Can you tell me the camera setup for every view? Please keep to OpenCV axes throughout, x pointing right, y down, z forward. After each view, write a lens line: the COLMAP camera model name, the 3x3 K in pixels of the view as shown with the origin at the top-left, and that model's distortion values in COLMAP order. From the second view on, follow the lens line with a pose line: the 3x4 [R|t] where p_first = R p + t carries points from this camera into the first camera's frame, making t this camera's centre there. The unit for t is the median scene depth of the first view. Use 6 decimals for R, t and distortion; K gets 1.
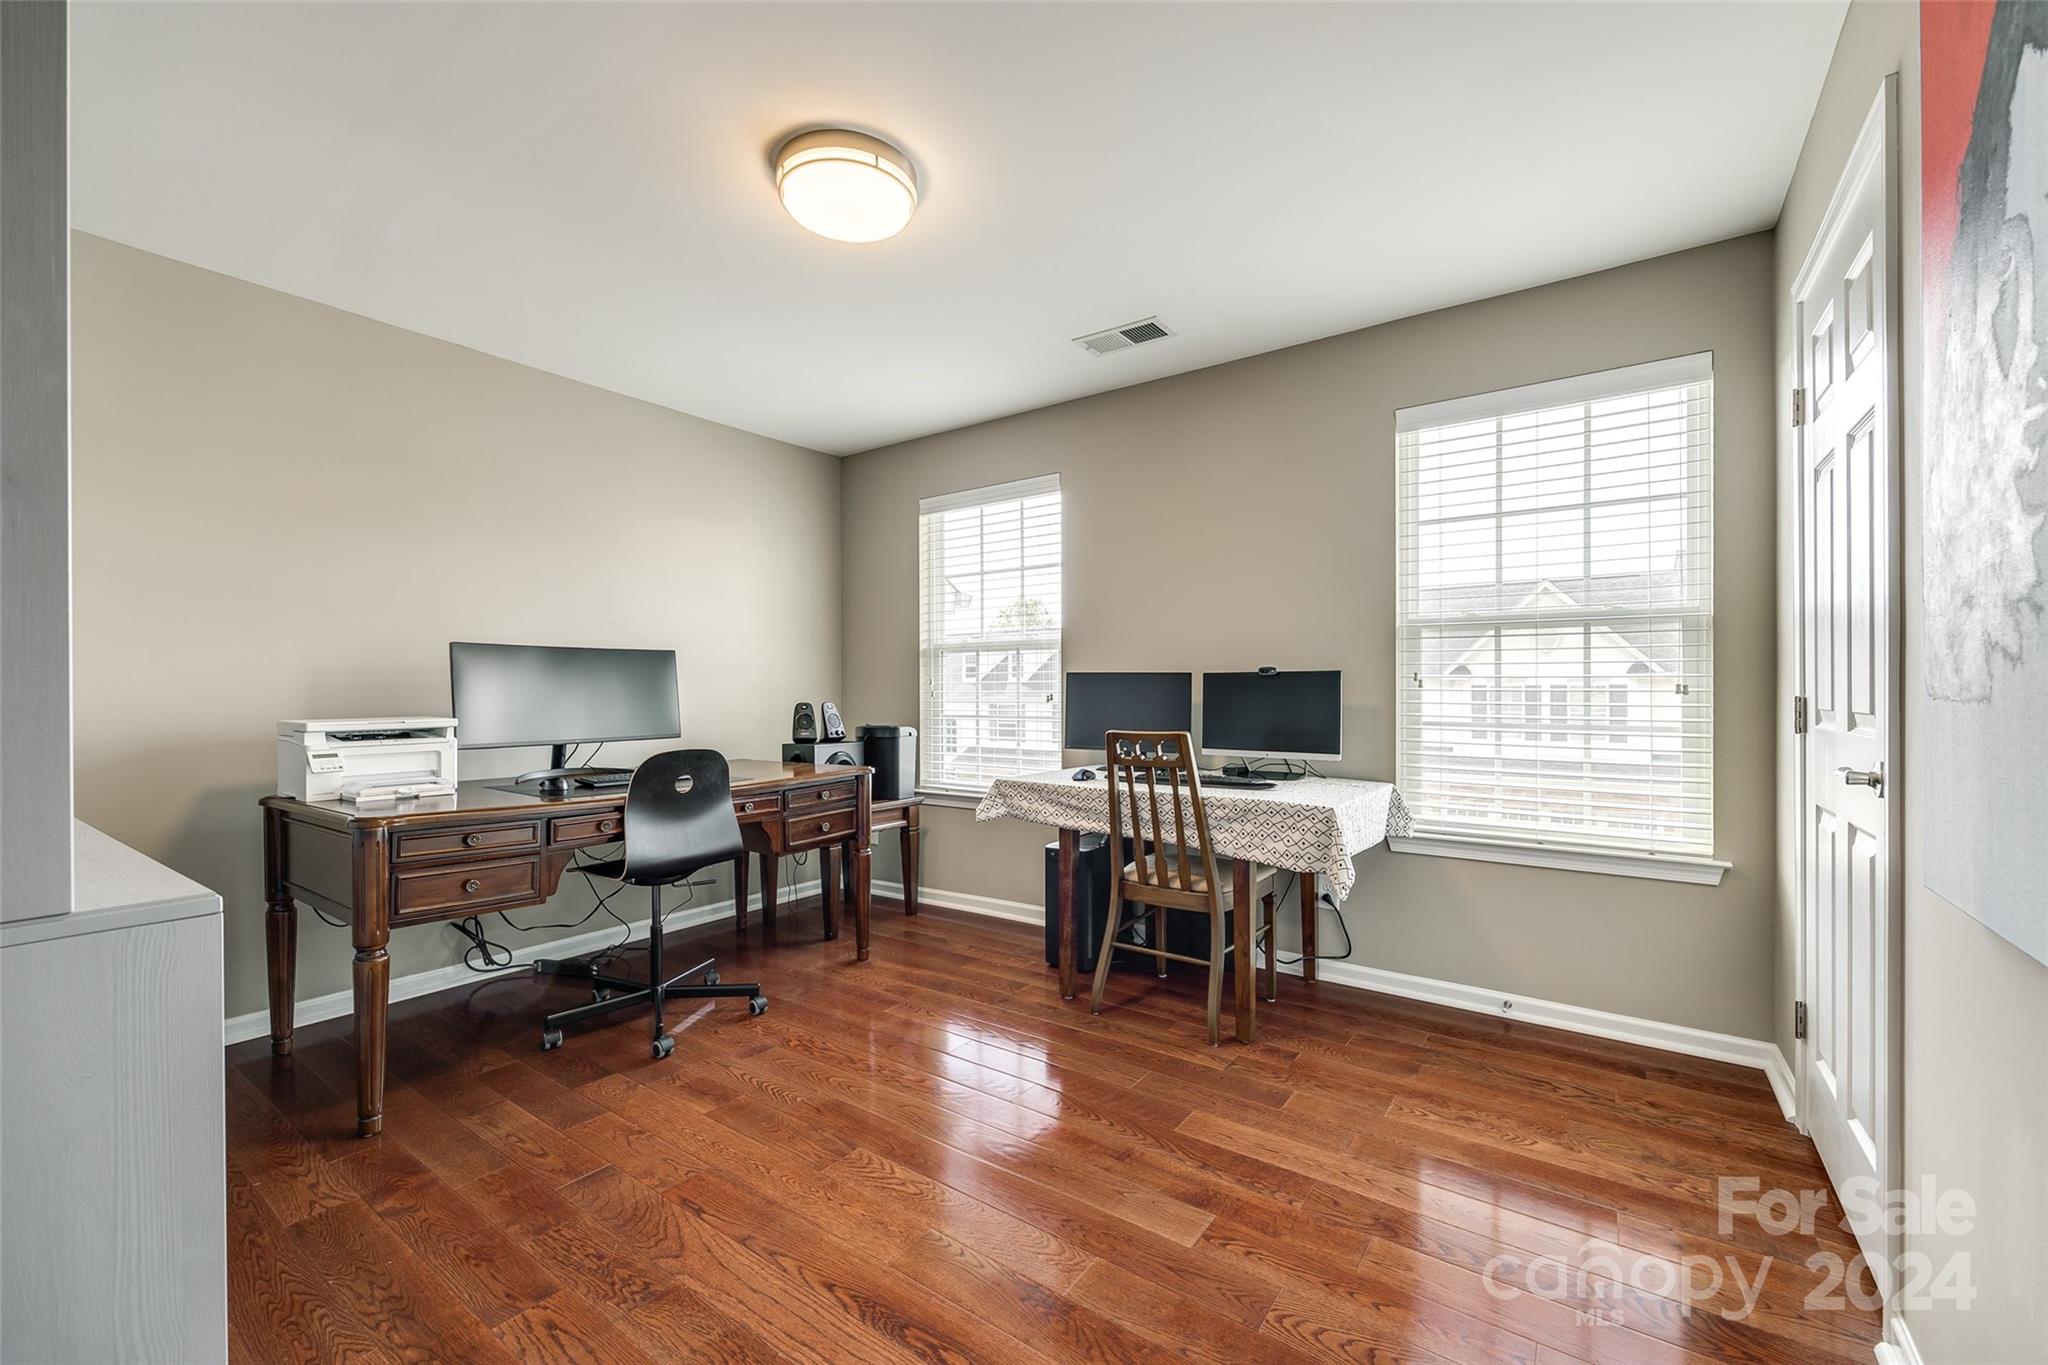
lens RADIAL K [[822.5, 0, 1028.6], [0, 822.5, 689.7], [0, 0, 1]] dist [-0.000649, -0.000403]
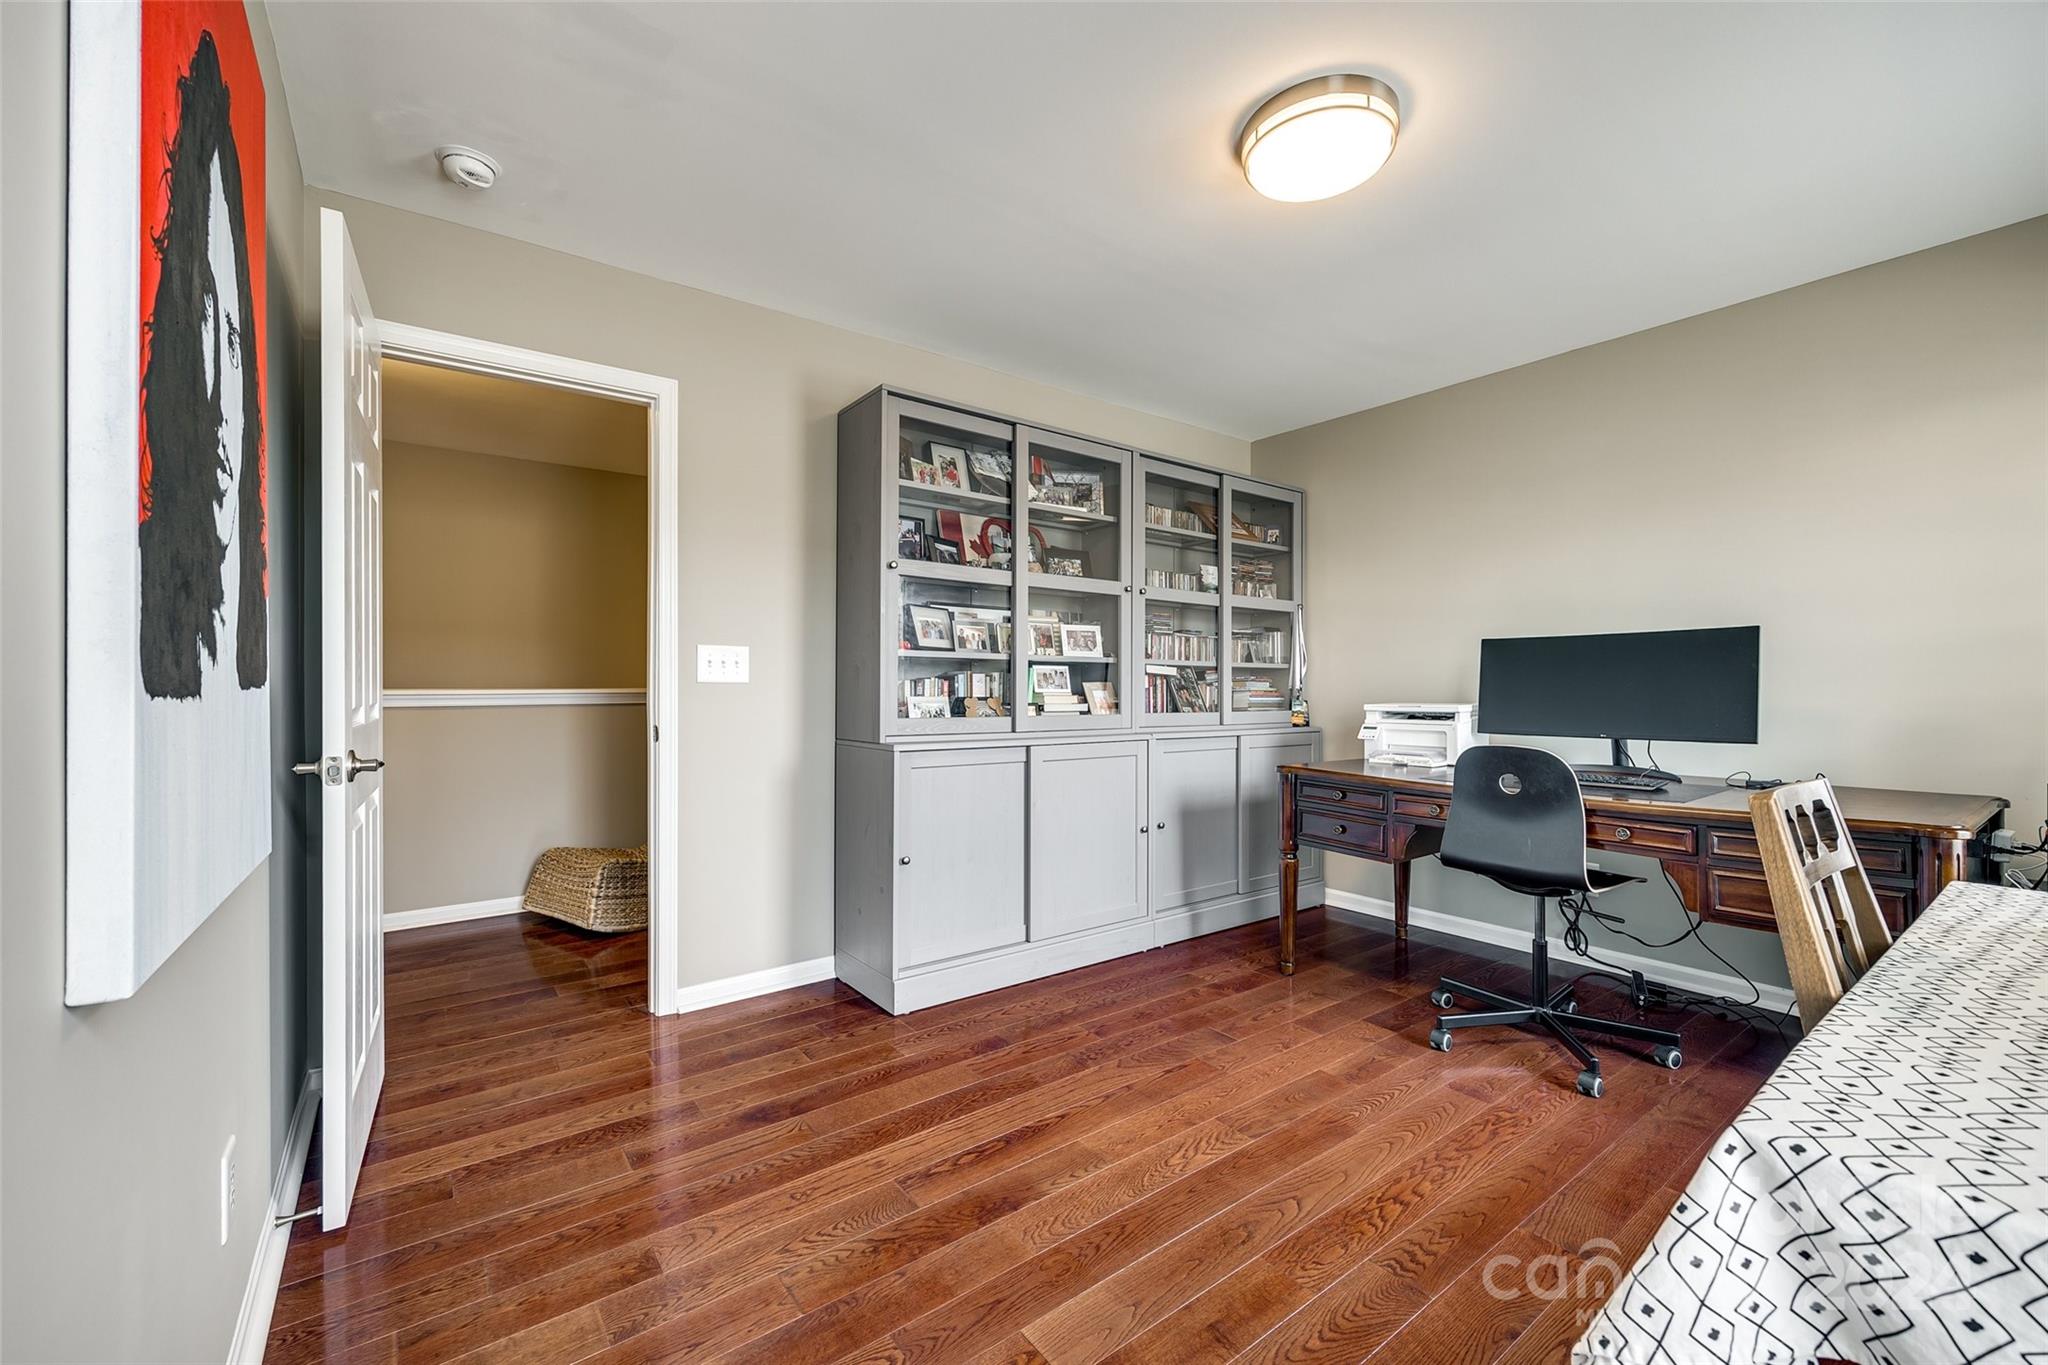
lens RADIAL K [[822.5, 0, 1014.4], [0, 822.5, 688.5], [0, 0, 1]] dist [-0.000649, -0.000403]
pose [[-0.312402, 0.005645, -0.949933, 0.660520], [0.004256, 0.999981, 0.004542, 0.003146], [0.949941, -0.002624, -0.312420, 0.826043]]
